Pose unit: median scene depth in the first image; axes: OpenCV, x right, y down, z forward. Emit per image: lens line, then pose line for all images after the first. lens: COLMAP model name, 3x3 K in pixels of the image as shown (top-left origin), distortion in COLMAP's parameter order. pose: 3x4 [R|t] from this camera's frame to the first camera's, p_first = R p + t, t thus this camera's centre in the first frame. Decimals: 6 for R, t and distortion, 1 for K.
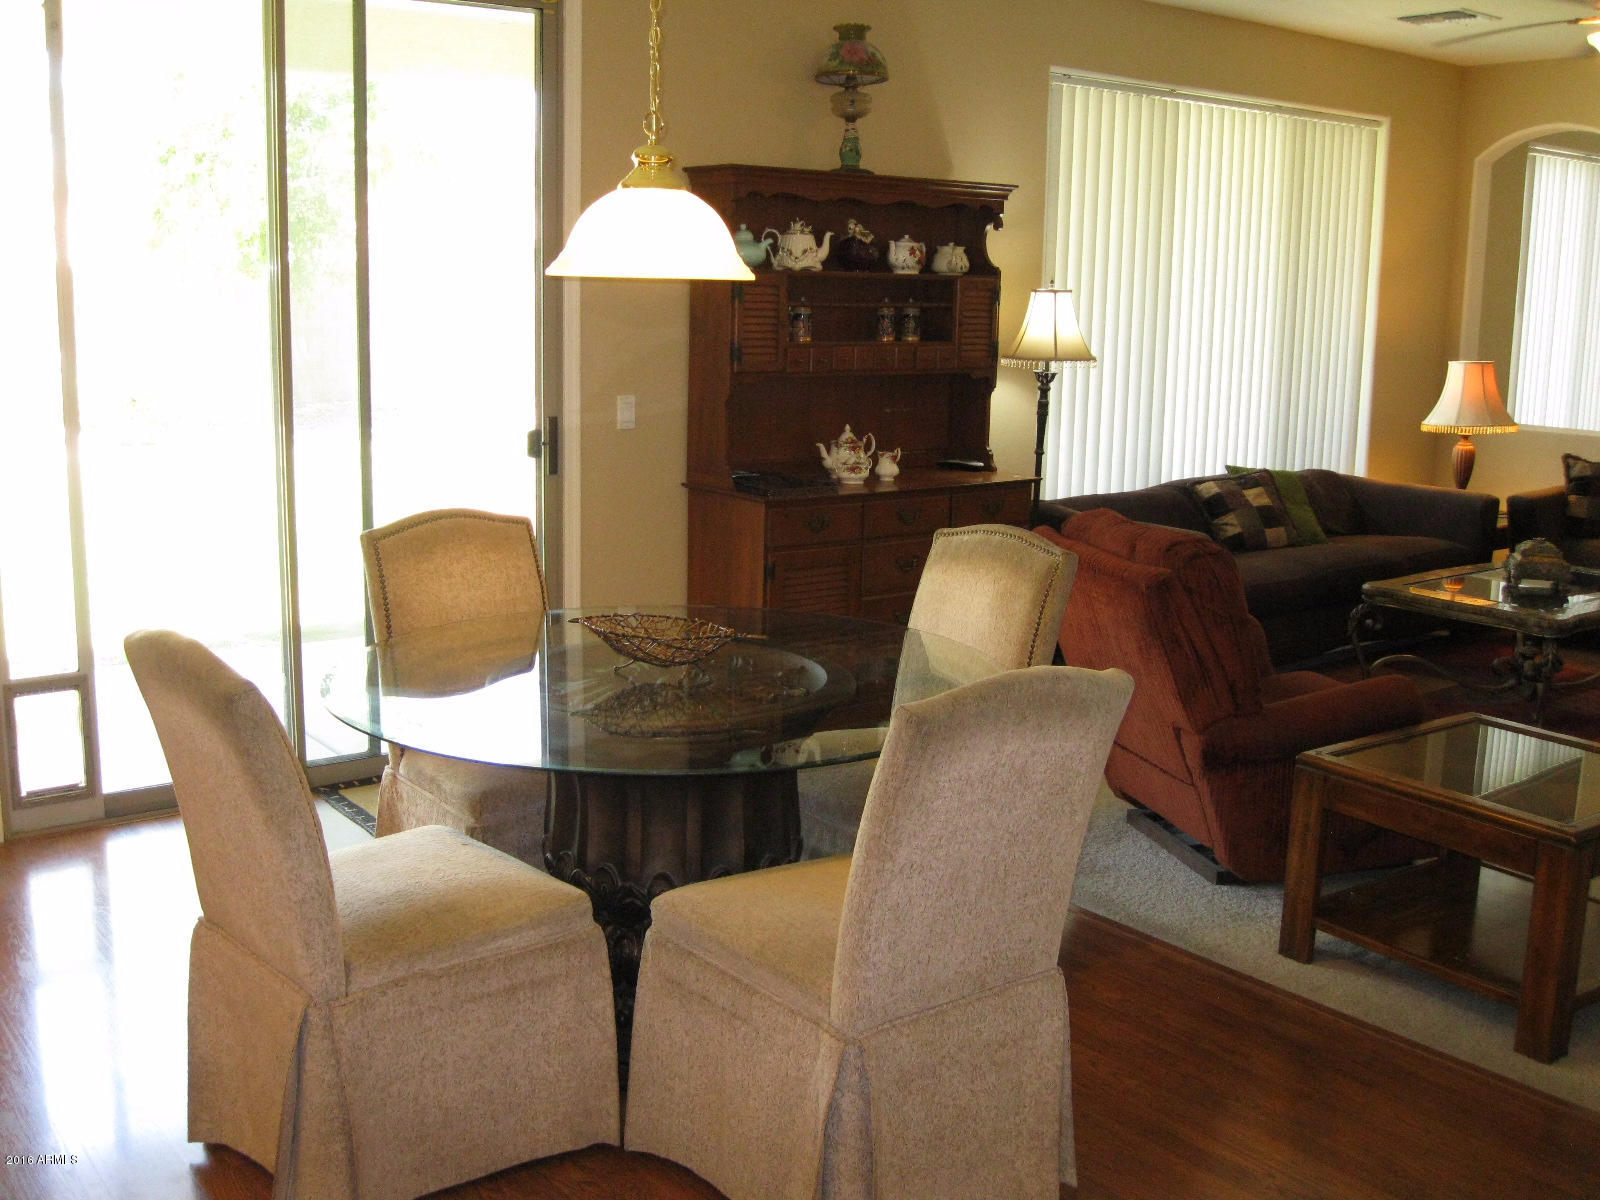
lens RADIAL K [[1576.5, 0, 800.0], [0, 1576.5, 600.0], [0, 0, 1]] dist [-0.119581, 0.001440]
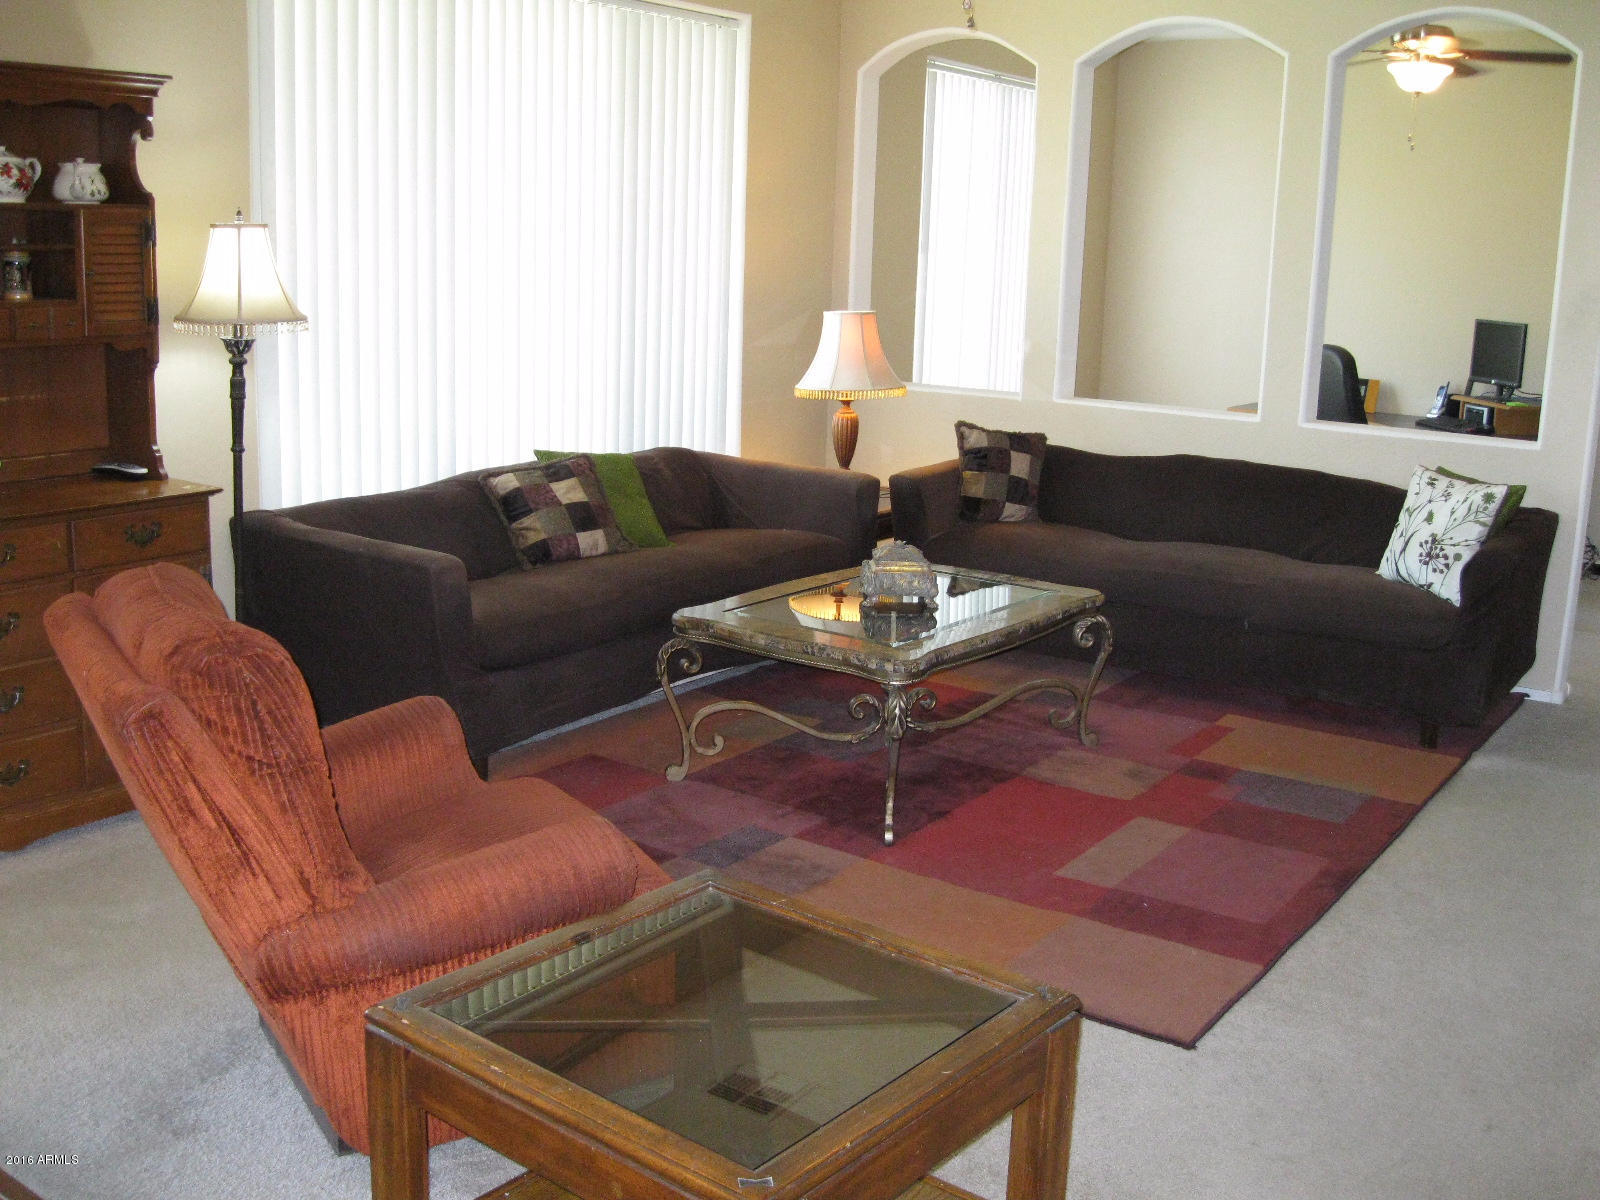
lens RADIAL K [[1619.5, 0, 800.0], [0, 1619.5, 600.0], [0, 0, 1]] dist [-0.162929, 0.139305]
pose [[0.950907, -0.052376, 0.305013, 0.156777], [0.043844, 0.998433, 0.034763, -0.035293], [-0.306356, -0.019684, 0.951714, 0.201096]]
